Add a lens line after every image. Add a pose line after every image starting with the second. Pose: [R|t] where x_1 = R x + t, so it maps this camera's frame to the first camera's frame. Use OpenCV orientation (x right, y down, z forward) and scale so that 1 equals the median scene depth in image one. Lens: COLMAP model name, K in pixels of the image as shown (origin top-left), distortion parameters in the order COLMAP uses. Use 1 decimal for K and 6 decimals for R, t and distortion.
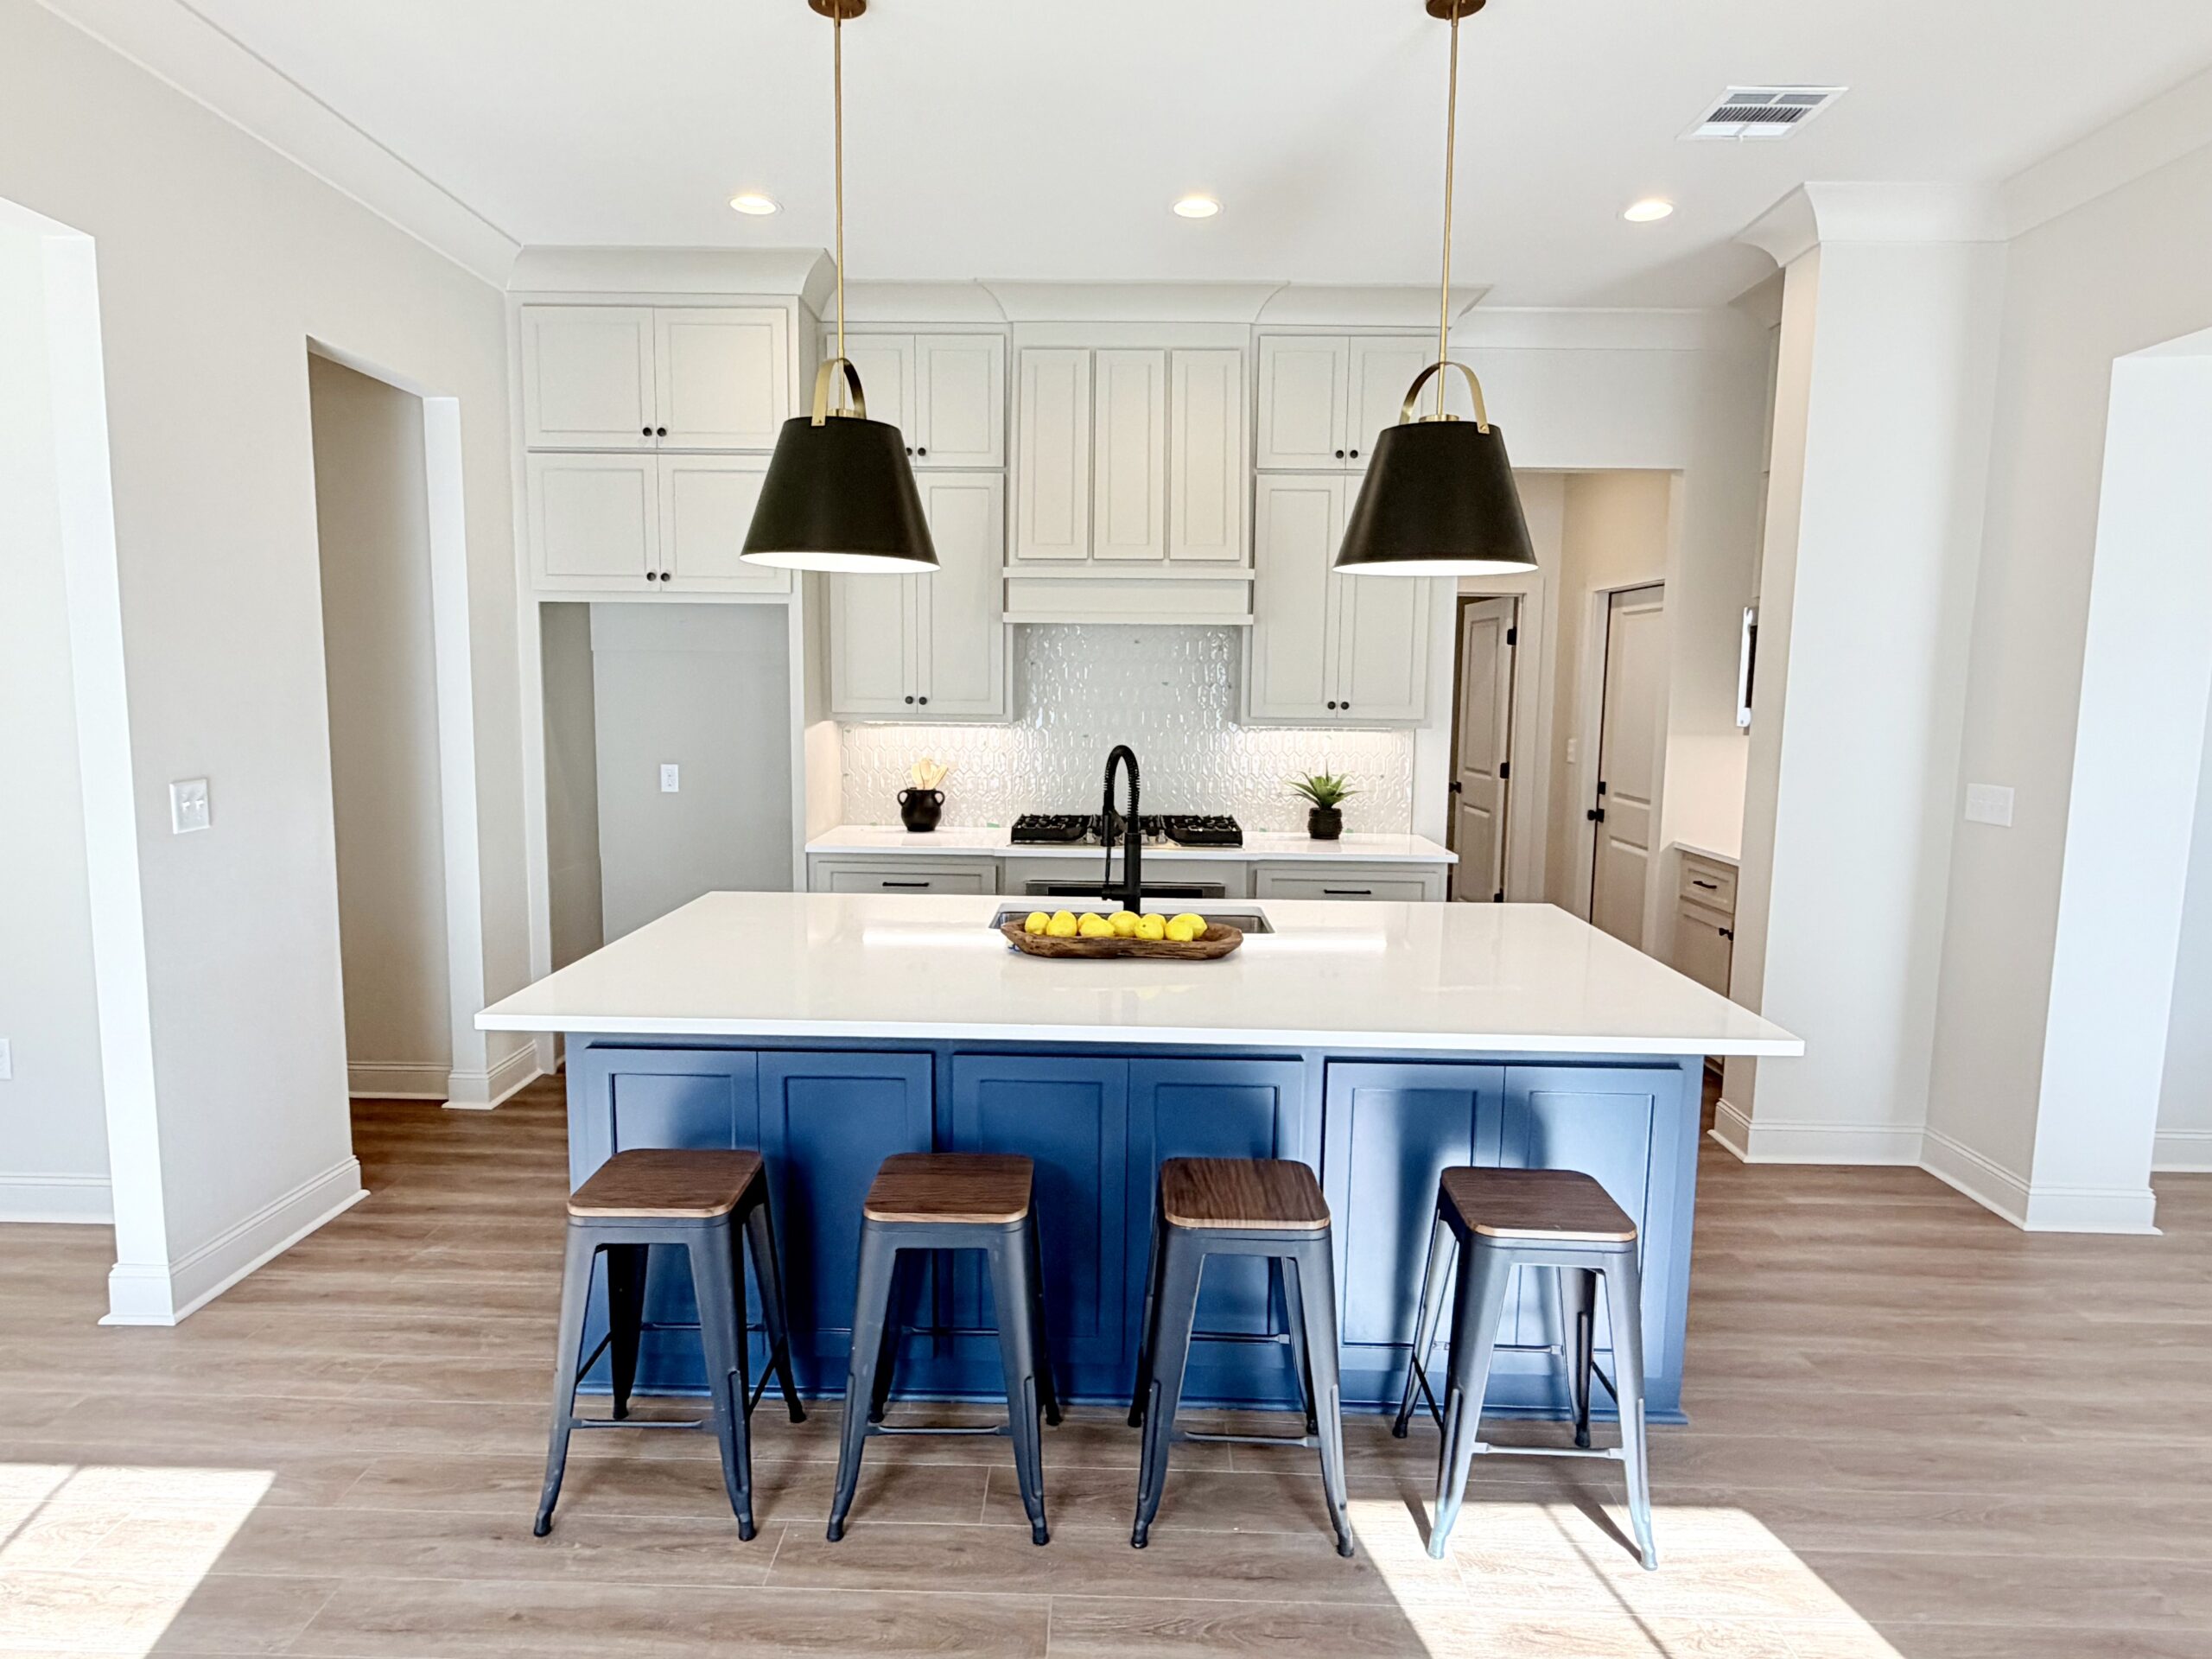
lens RADIAL K [[1286.9, 0, 1103.1], [0, 1286.9, 837.7], [0, 0, 1]] dist [-0.000467, 0.001070]
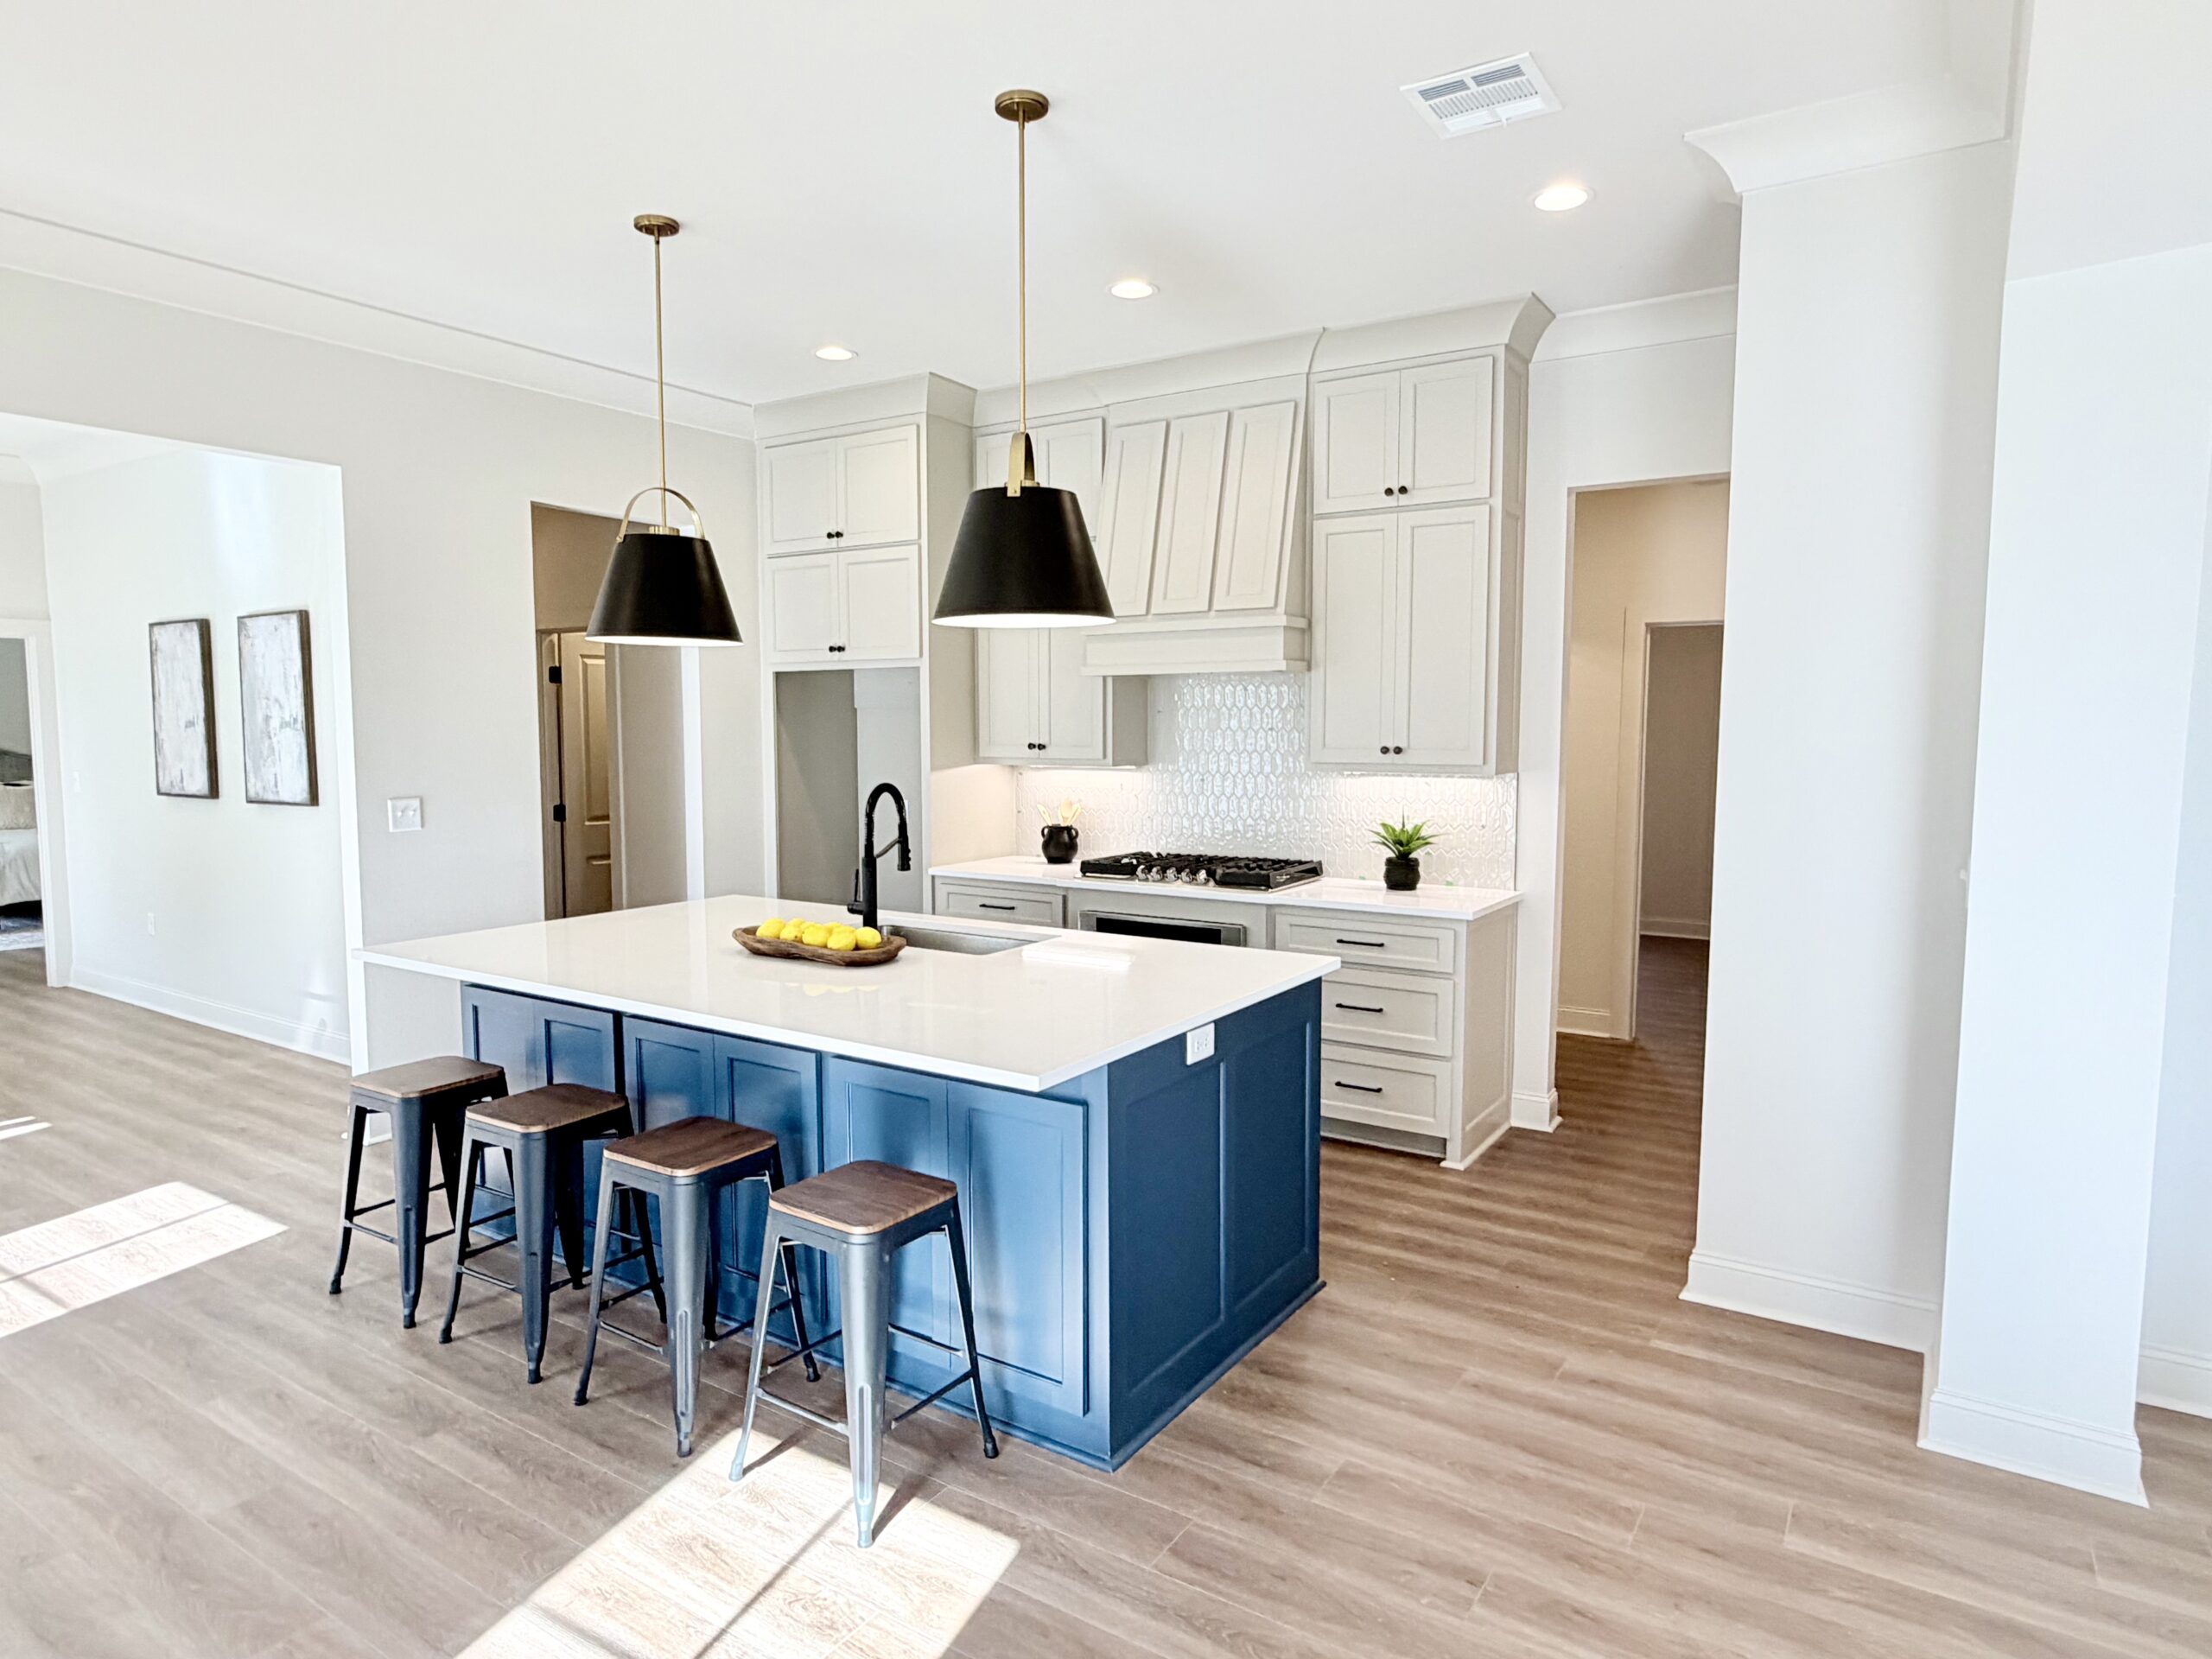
lens RADIAL K [[1294.0, 0, 1115.1], [0, 1294.0, 837.5], [0, 0, 1]] dist [-0.002271, -0.001310]
pose [[0.850127, 0.032960, -0.525545, 0.556536], [-0.053822, 0.998251, -0.024456, -0.003205], [0.523820, 0.049077, 0.850414, 0.079847]]
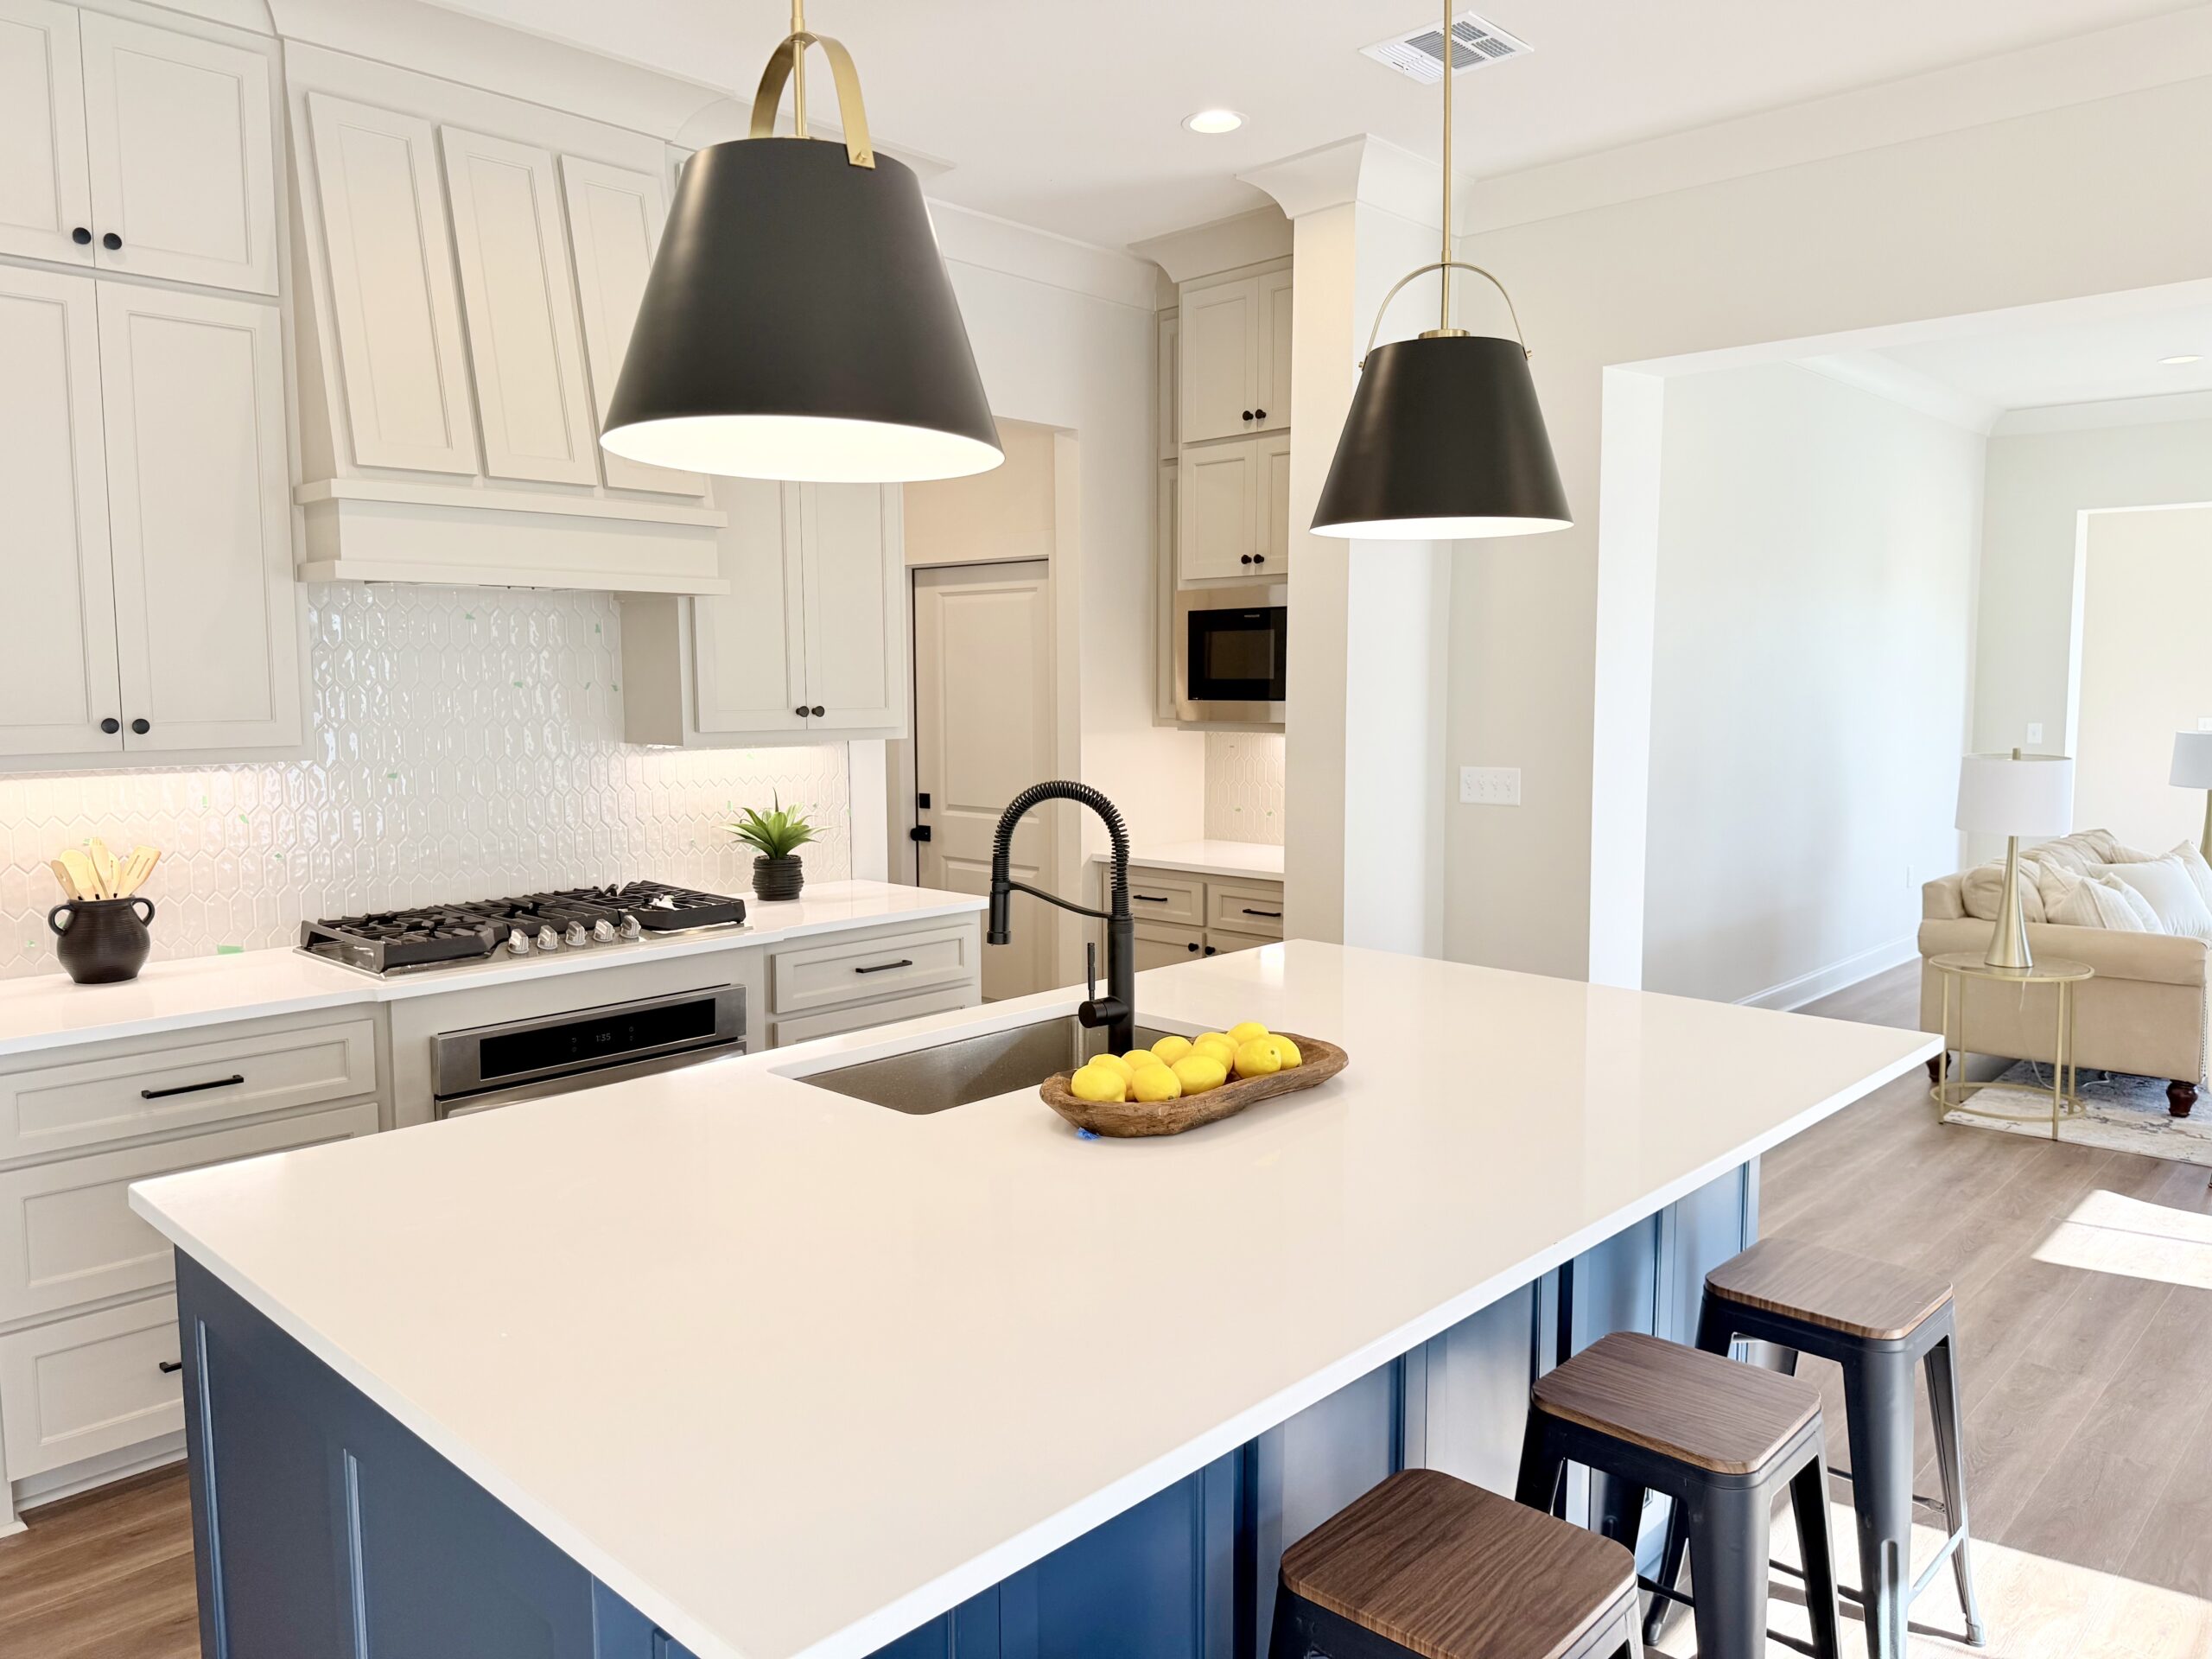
lens RADIAL K [[1535.7, 0, 1106.0], [0, 1535.7, 829.5], [0, 0, 1]] dist [0.083090, -0.109718]
pose [[0.677749, -0.087407, 0.730079, -0.362372], [0.102816, 0.994420, 0.023608, -0.043693], [-0.728069, 0.059063, 0.682954, 0.321193]]
